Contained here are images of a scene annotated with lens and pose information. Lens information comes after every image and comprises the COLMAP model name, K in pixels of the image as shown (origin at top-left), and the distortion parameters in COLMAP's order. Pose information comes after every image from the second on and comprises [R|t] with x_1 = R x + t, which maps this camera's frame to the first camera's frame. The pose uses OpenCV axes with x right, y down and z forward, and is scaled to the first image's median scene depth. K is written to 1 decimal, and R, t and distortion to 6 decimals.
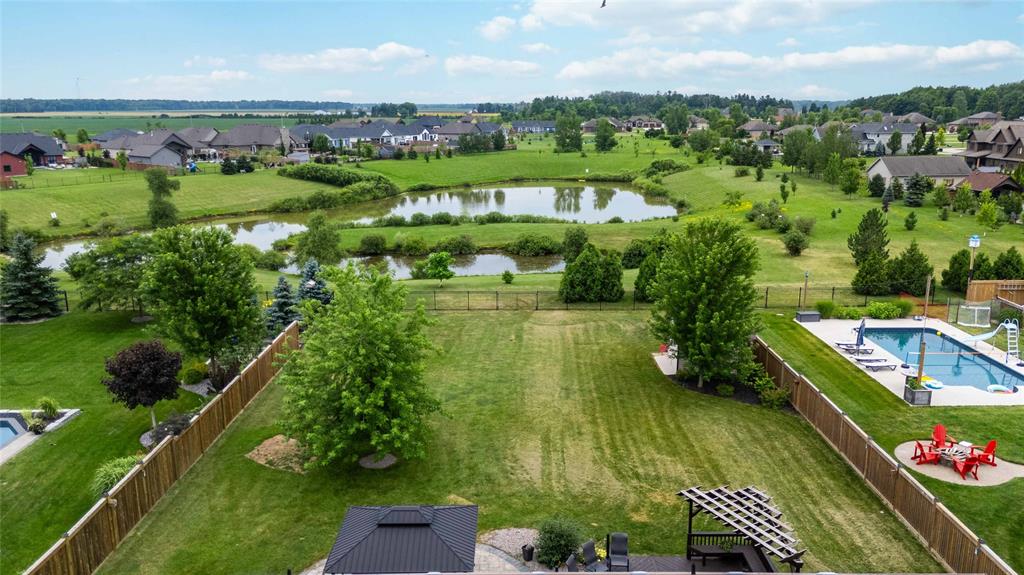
lens RADIAL K [[732.5, 0, 518.1], [0, 732.5, 277.9], [0, 0, 1]] dist [0.072906, -0.092235]
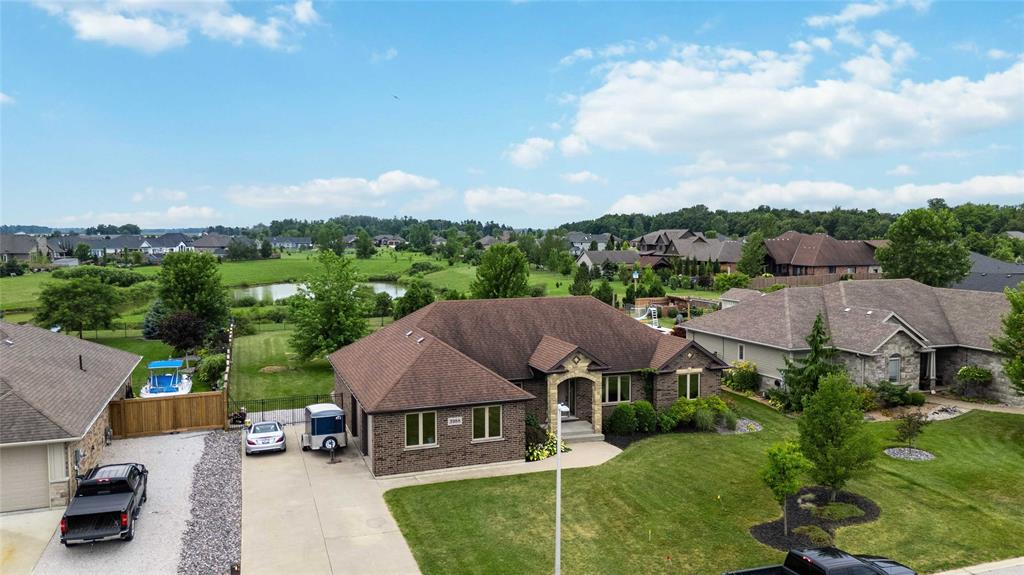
lens RADIAL K [[732.5, 0, 518.1], [0, 732.5, 277.9], [0, 0, 1]] dist [0.072906, -0.092235]
pose [[0.936987, -0.018534, 0.348873, -0.065639], [0.076963, 0.985010, -0.154375, 0.055655], [-0.340782, 0.171497, 0.924368, -0.133979]]
